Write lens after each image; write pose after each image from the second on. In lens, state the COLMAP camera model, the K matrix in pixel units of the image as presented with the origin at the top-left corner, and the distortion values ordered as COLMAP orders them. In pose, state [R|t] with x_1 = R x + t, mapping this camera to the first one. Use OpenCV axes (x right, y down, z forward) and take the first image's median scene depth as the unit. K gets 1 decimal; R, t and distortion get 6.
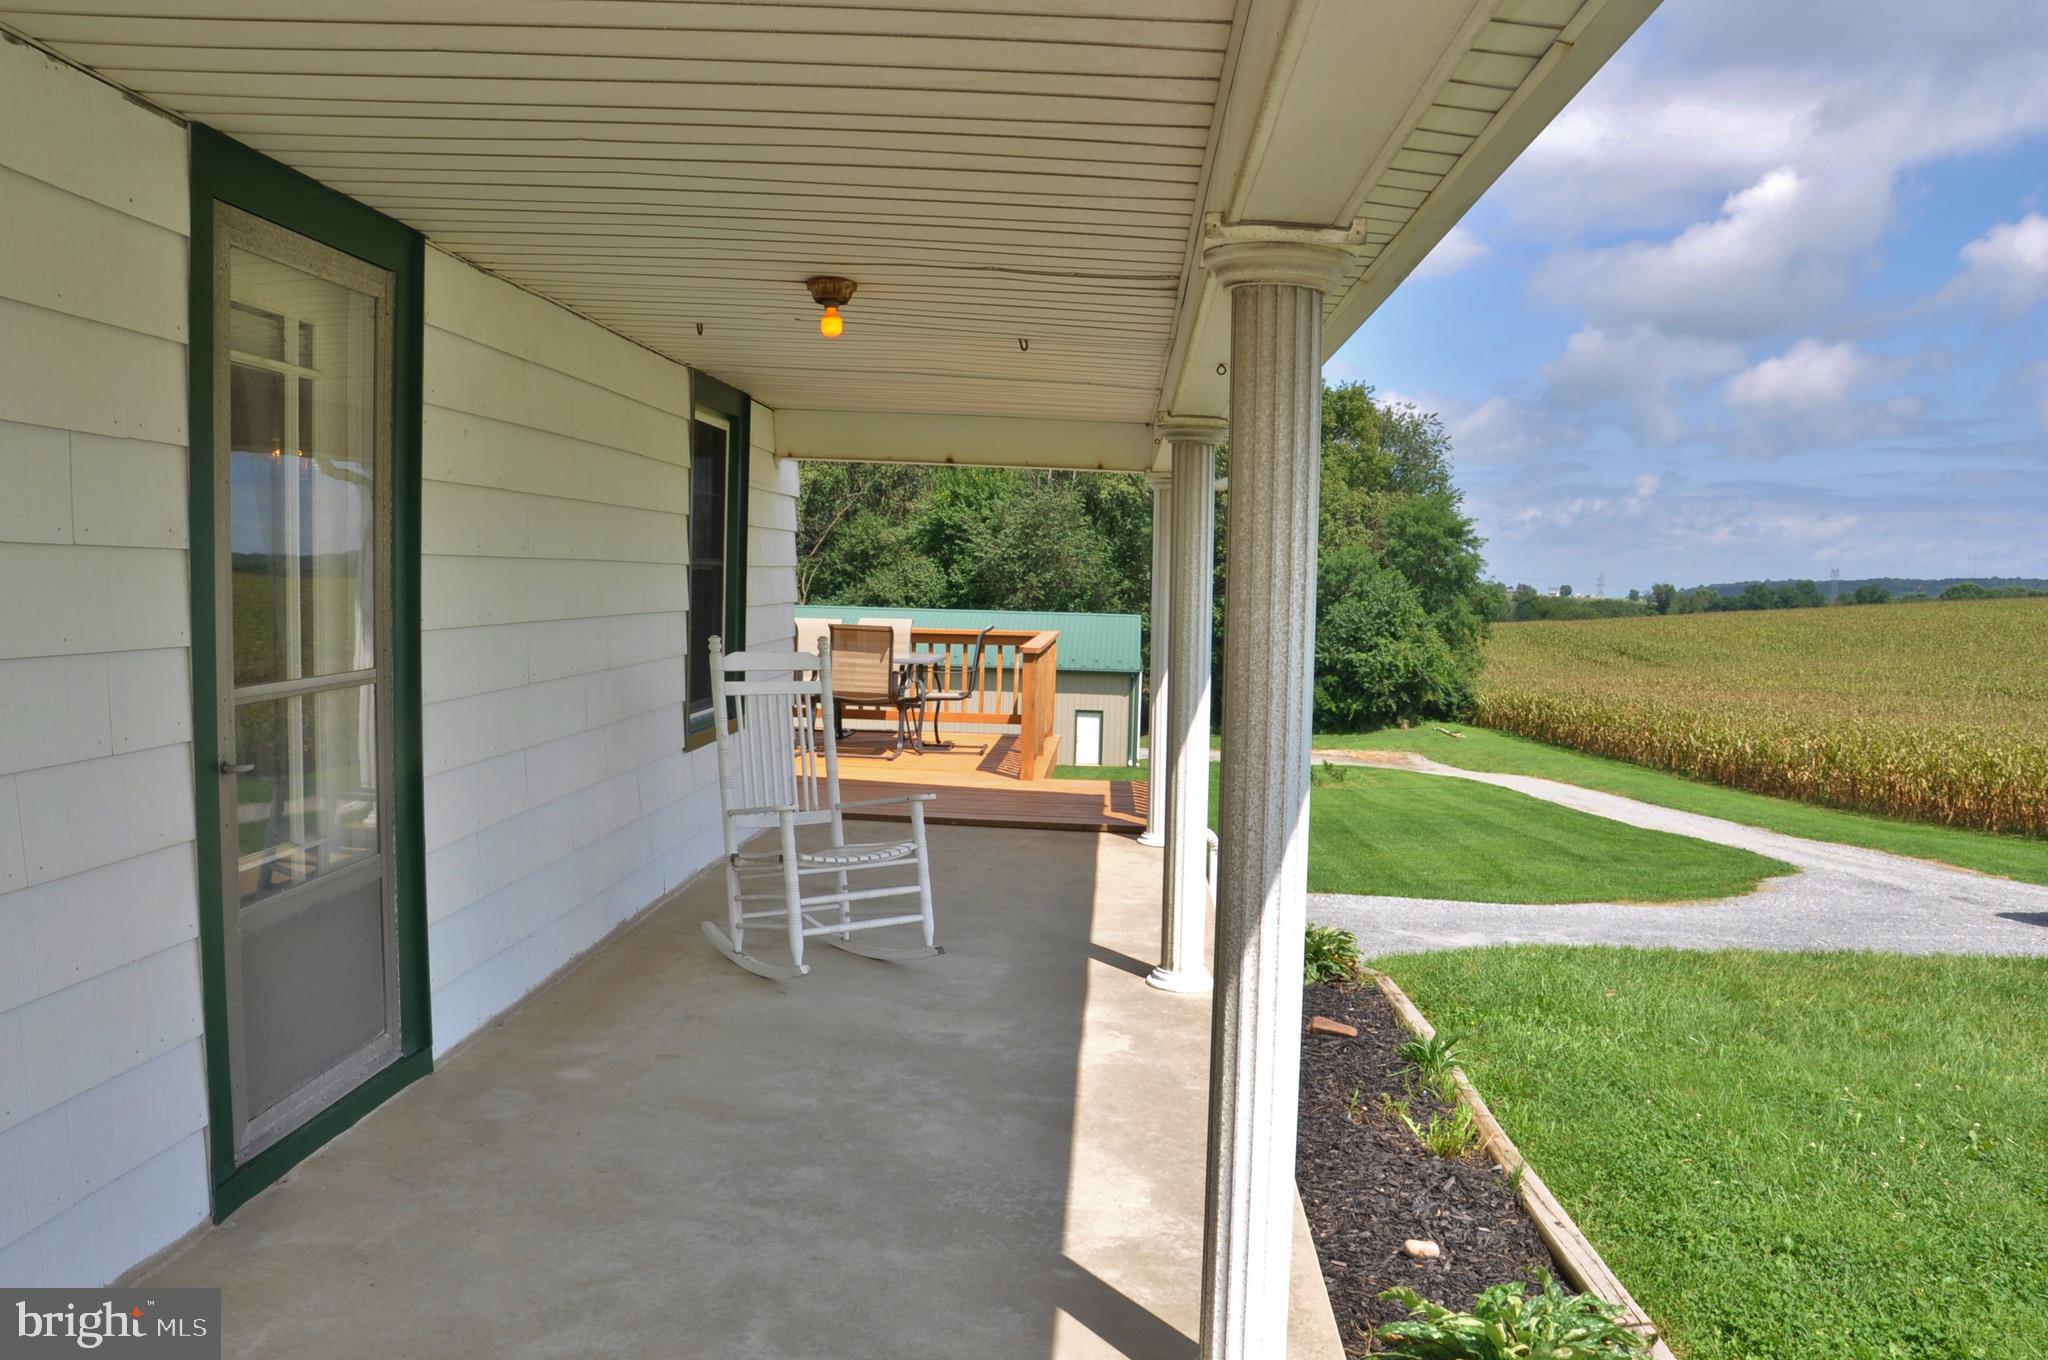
lens RADIAL K [[1567.6, 0, 1024.0], [0, 1567.6, 680.0], [0, 0, 1]] dist [-0.104202, 0.003632]
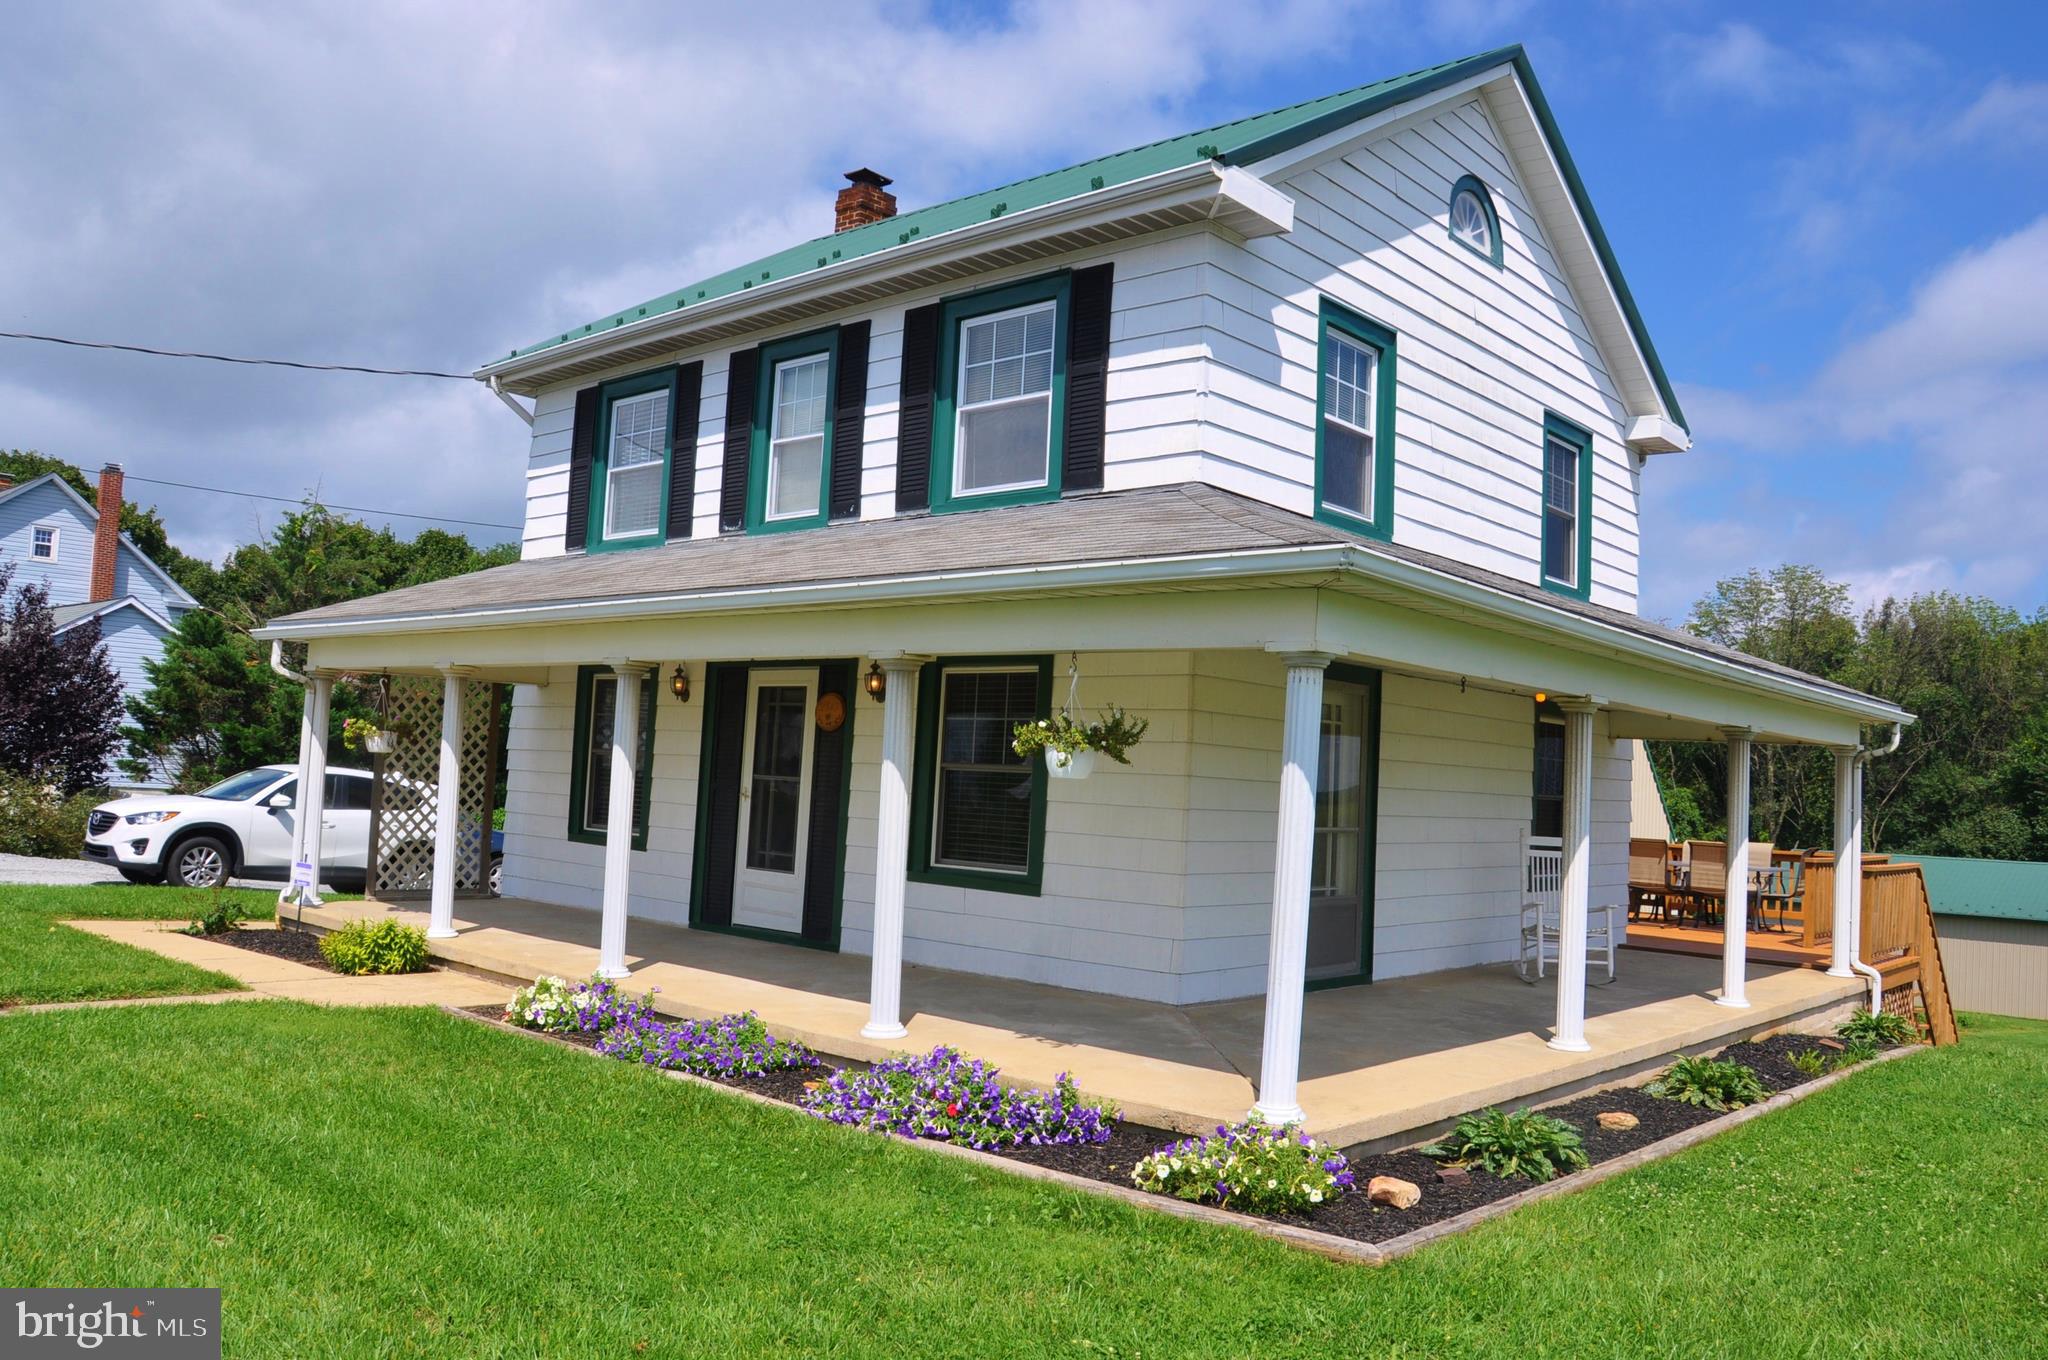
lens RADIAL K [[1567.6, 0, 1024.0], [0, 1567.6, 680.0], [0, 0, 1]] dist [-0.104202, 0.003632]
pose [[0.775491, -0.029328, -0.630677, 0.050020], [-0.070471, 0.988658, -0.132626, 0.008004], [0.627413, 0.147295, 0.764629, -0.087916]]
